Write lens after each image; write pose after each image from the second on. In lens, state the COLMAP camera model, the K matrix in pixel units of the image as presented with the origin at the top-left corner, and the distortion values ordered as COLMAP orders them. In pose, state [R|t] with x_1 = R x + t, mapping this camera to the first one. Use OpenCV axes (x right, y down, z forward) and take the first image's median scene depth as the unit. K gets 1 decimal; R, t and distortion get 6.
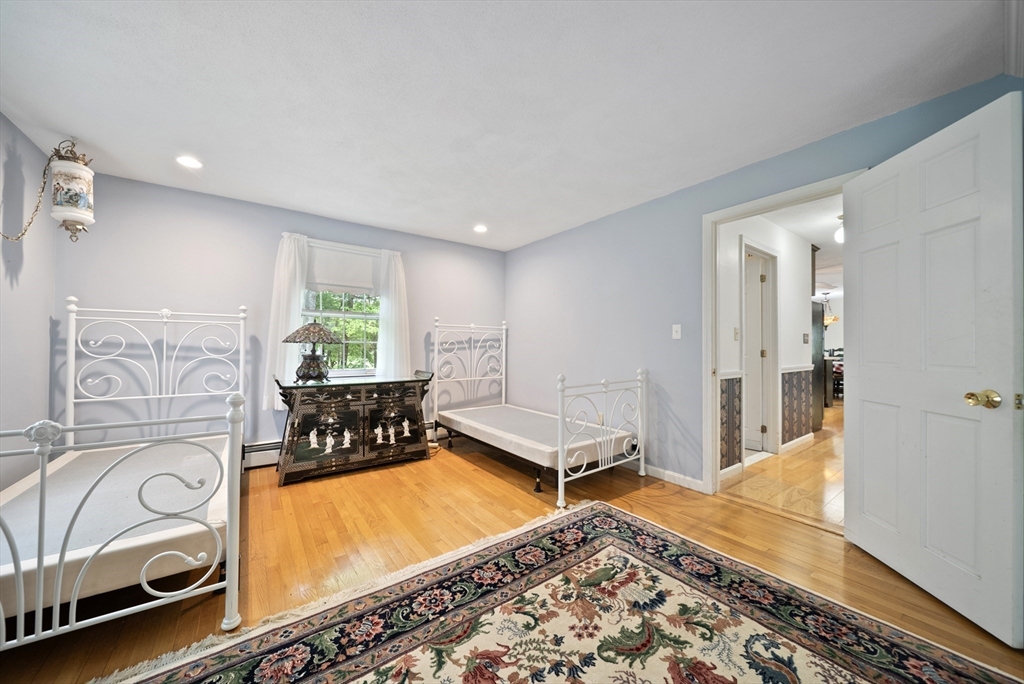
lens RADIAL K [[360.7, 0, 512.0], [0, 360.7, 342.0], [0, 0, 1]] dist [0.001753, -0.001997]
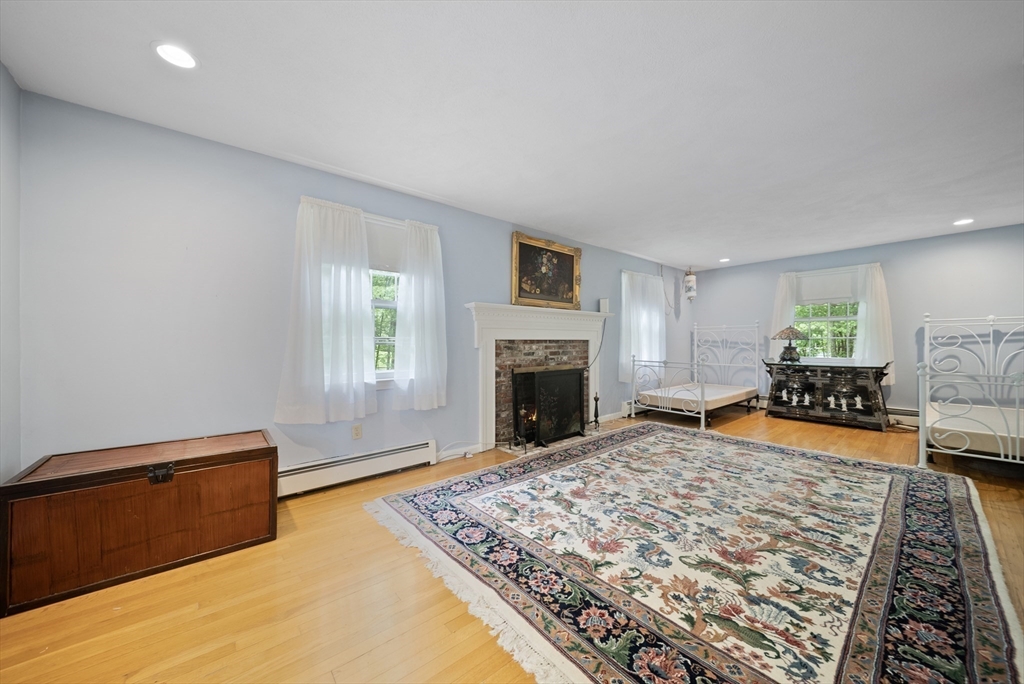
lens RADIAL K [[360.7, 0, 512.0], [0, 360.7, 342.0], [0, 0, 1]] dist [0.001753, -0.001997]
pose [[0.068932, -0.005926, -0.997604, 1.033025], [0.017266, 0.999840, -0.004746, 0.000465], [0.997472, -0.016898, 0.069024, -0.397085]]
